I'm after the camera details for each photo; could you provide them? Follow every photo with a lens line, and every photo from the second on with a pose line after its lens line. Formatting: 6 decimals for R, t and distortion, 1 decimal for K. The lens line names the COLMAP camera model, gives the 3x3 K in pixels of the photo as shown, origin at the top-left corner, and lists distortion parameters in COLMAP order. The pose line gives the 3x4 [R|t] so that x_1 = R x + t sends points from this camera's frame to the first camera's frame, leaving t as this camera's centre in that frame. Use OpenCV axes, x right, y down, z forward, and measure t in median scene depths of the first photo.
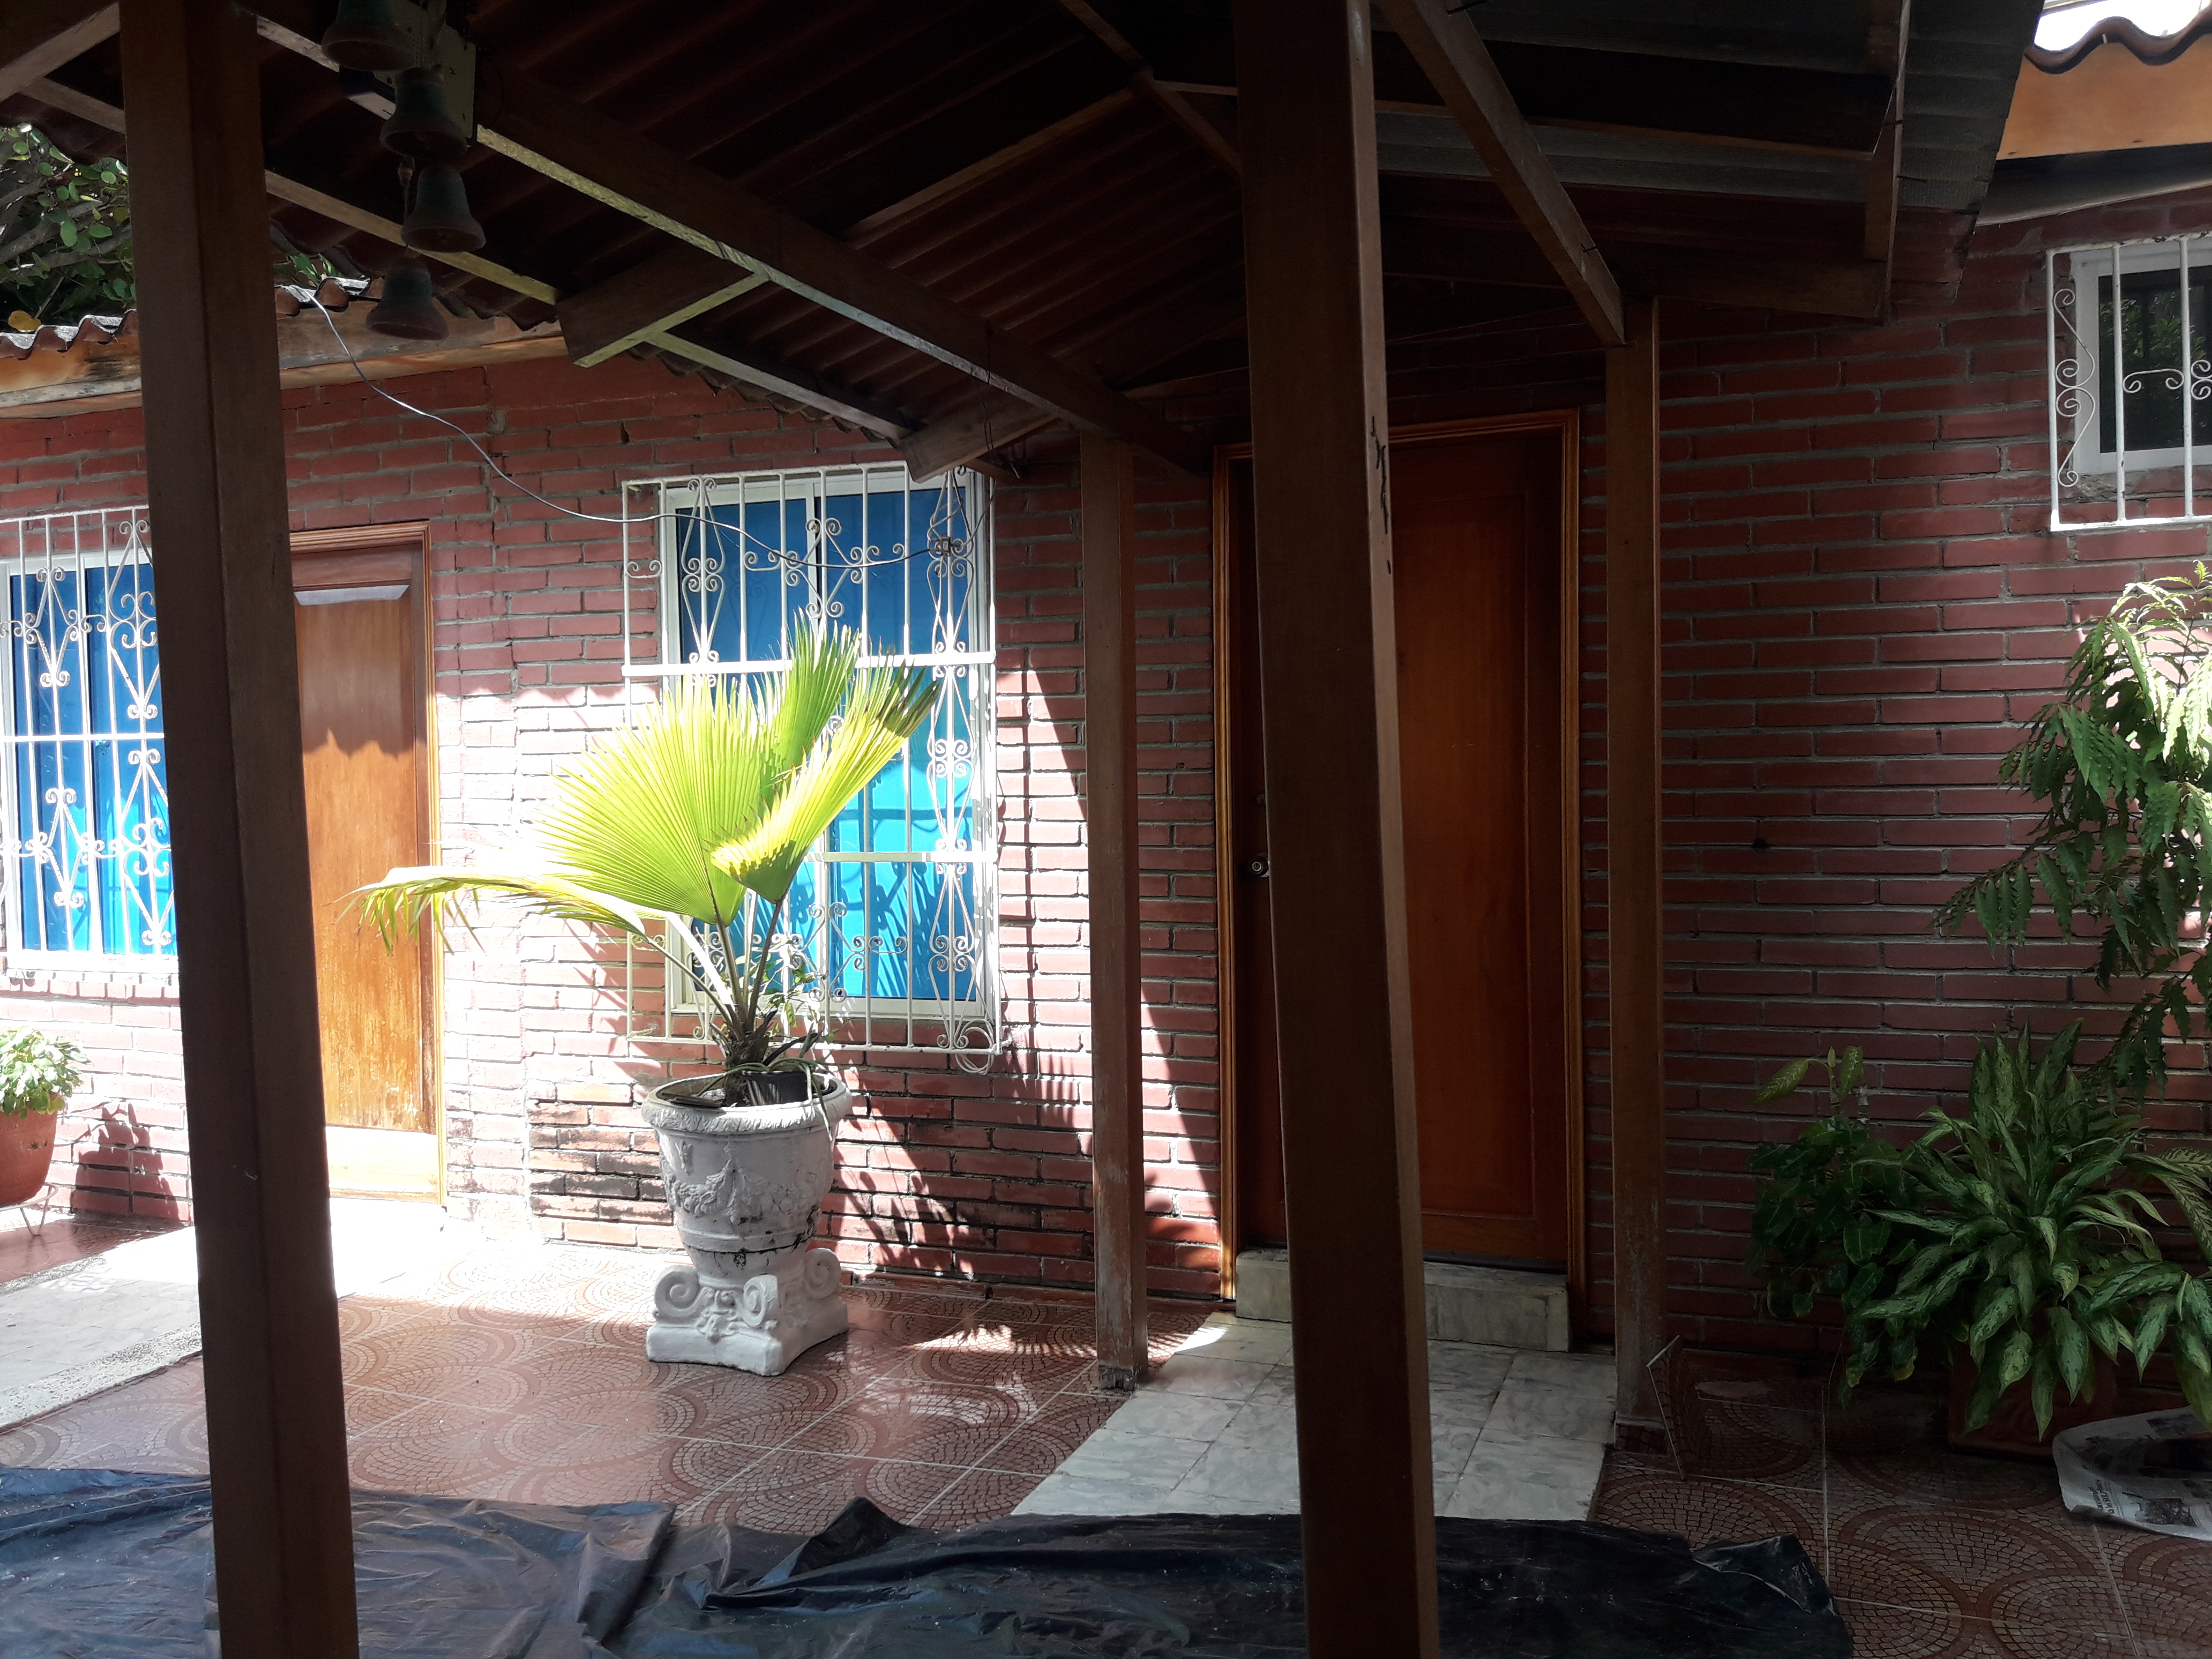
lens RADIAL K [[1786.4, 0, 1106.0], [0, 1786.4, 829.5], [0, 0, 1]] dist [0.178455, -0.344194]
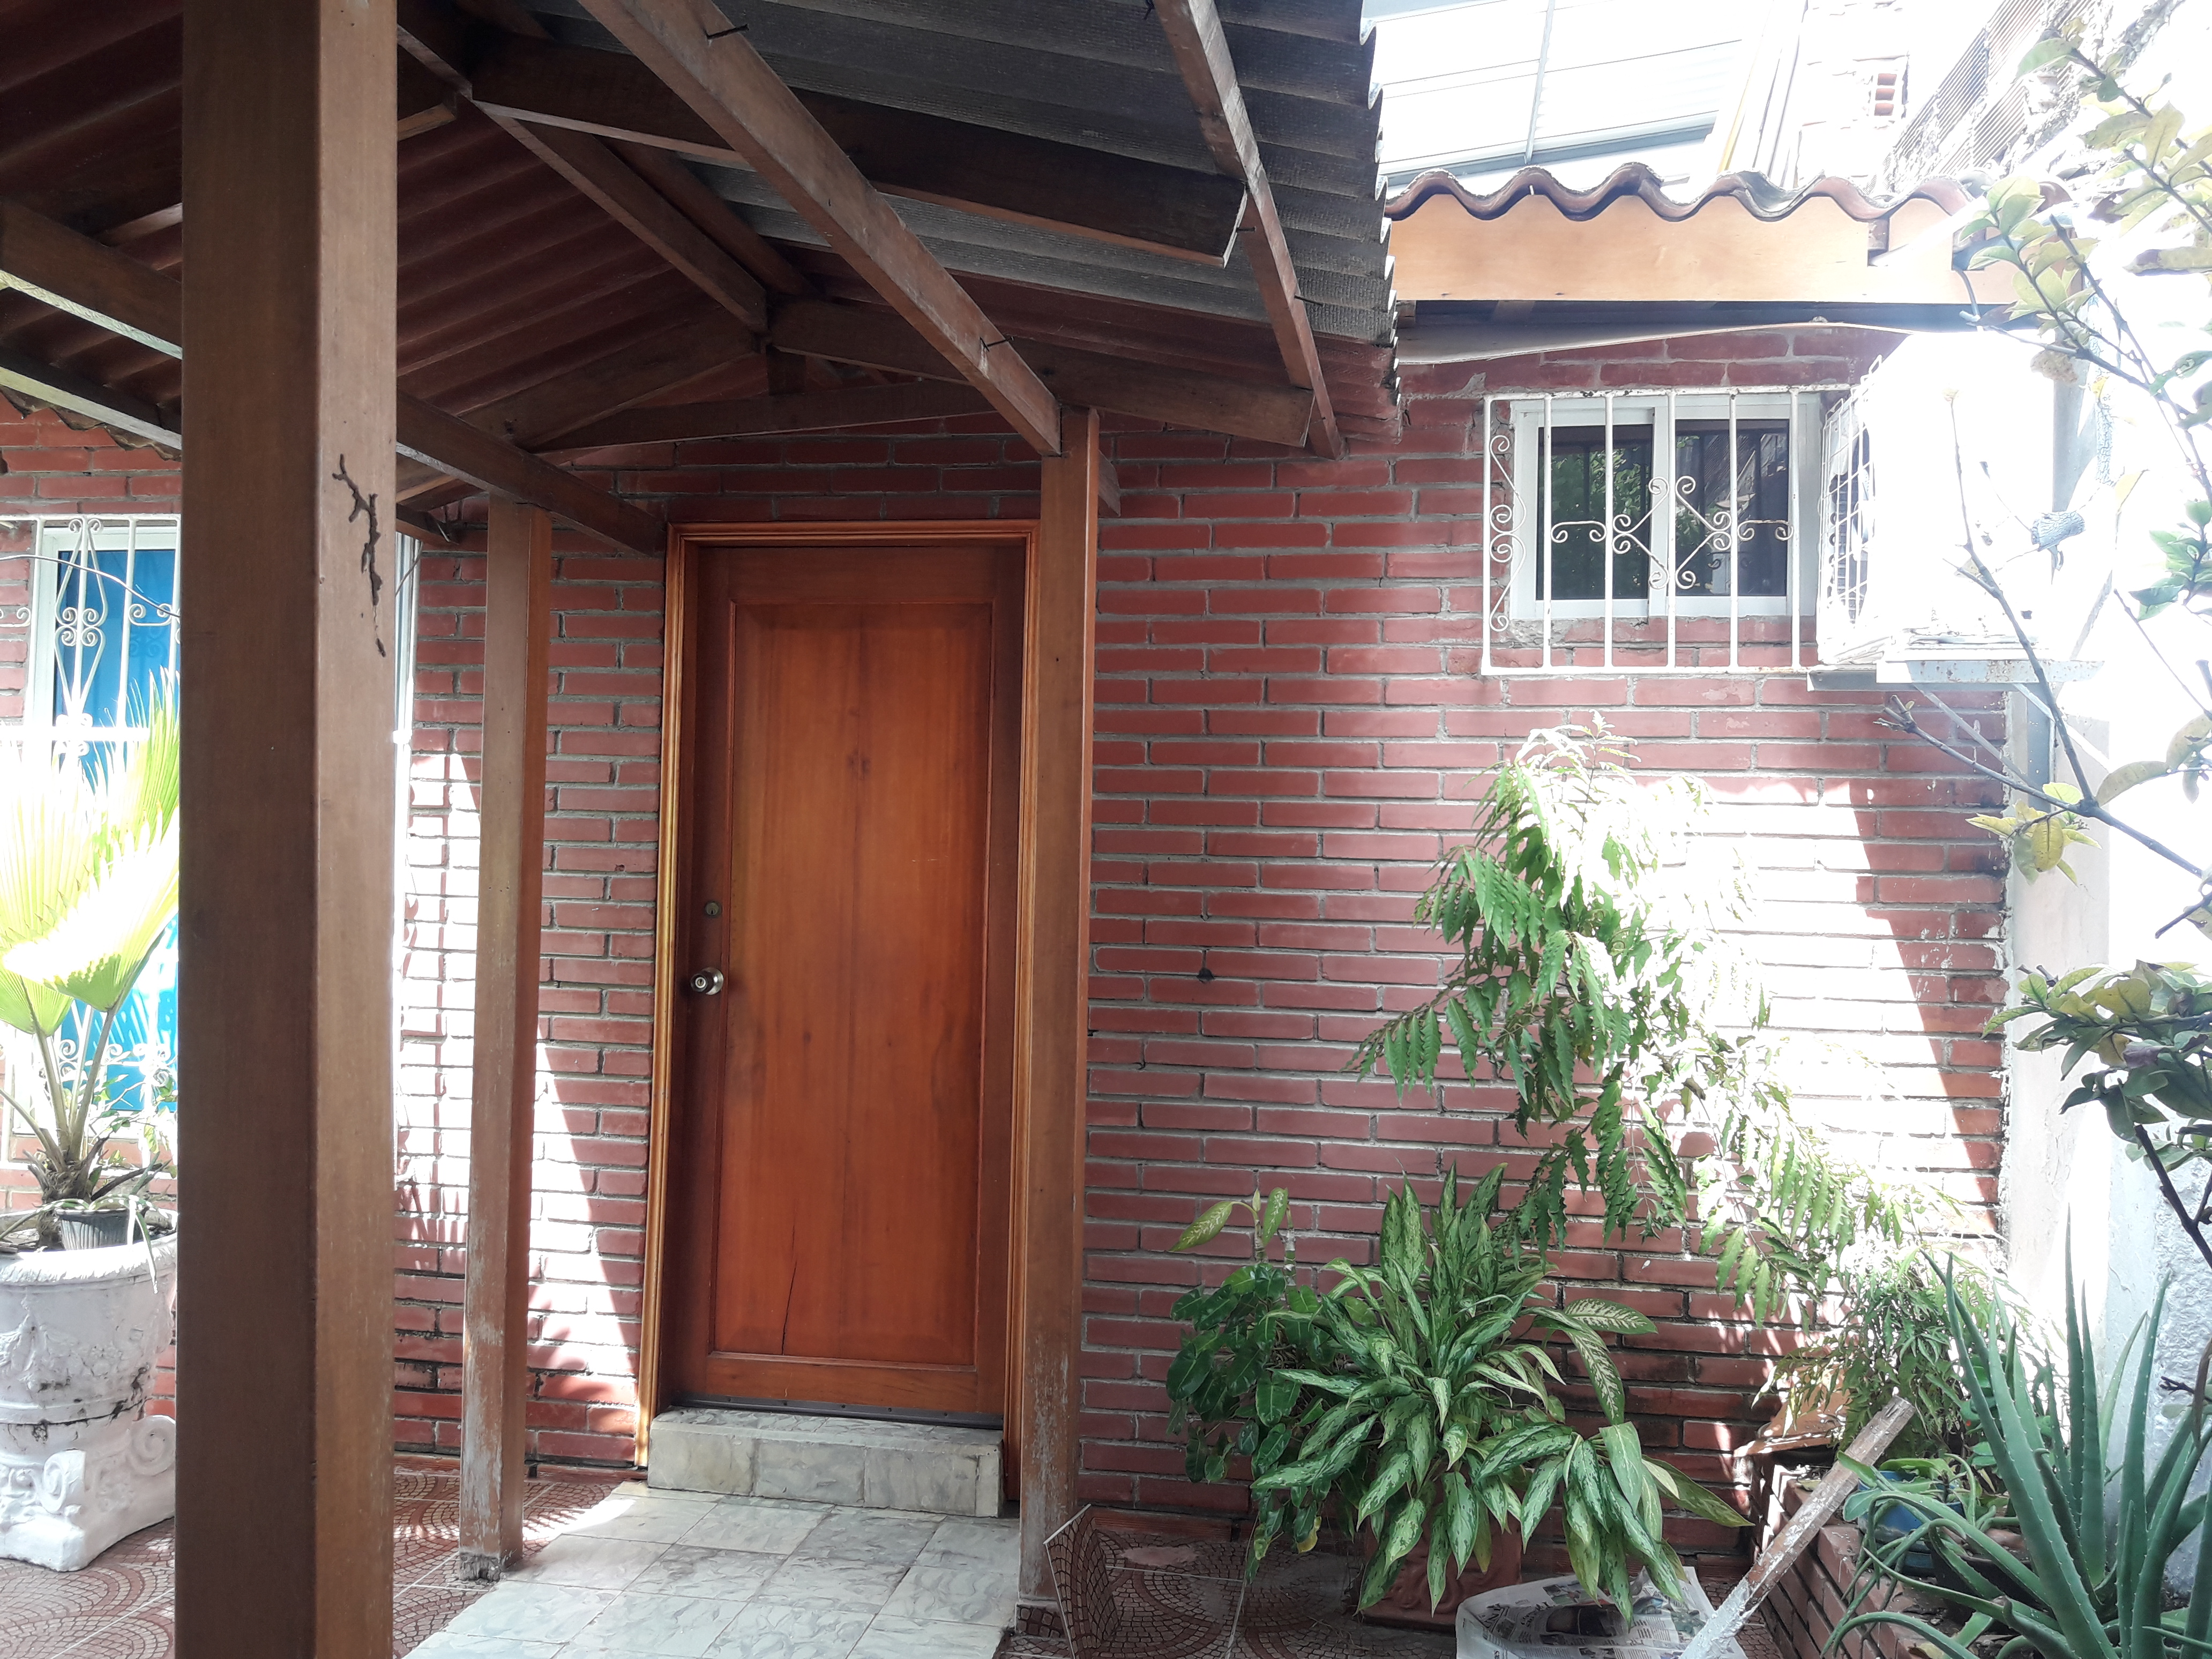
lens RADIAL K [[1822.6, 0, 1062.5], [0, 1822.6, 826.7], [0, 0, 1]] dist [0.047341, -0.070107]
pose [[0.981268, 0.045469, 0.187204, 0.100716], [-0.034836, 0.997608, -0.059705, -0.010968], [-0.189471, 0.052065, 0.980505, 0.059765]]
